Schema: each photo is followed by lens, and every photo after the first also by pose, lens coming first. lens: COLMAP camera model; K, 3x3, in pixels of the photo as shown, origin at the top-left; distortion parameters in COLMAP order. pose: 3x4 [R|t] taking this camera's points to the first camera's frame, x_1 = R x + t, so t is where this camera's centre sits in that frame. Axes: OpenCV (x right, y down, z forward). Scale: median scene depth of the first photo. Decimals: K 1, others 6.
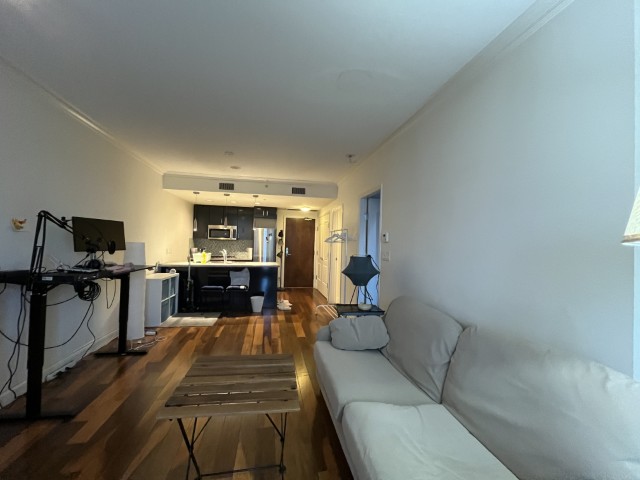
lens RADIAL K [[260.4, 0, 318.3], [0, 260.4, 239.3], [0, 0, 1]] dist [-0.000769, -0.000121]
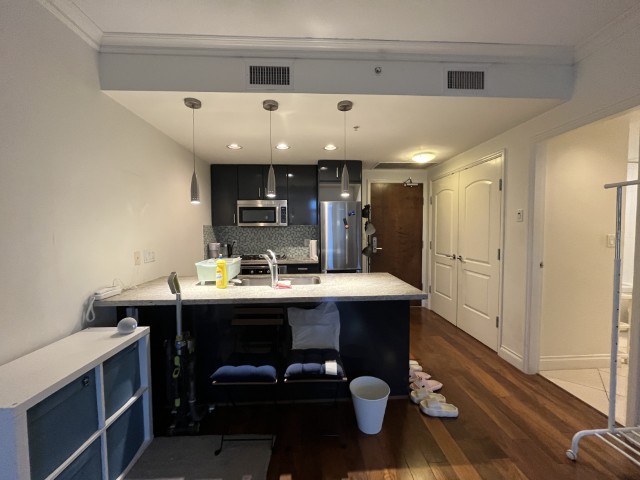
lens RADIAL K [[260.4, 0, 318.3], [0, 260.4, 239.3], [0, 0, 1]] dist [-0.000769, -0.000121]
pose [[0.990276, -0.025731, -0.136714, -0.230551], [0.033553, 0.997910, 0.055219, 0.003439], [0.135008, -0.059269, 0.989070, 0.608403]]
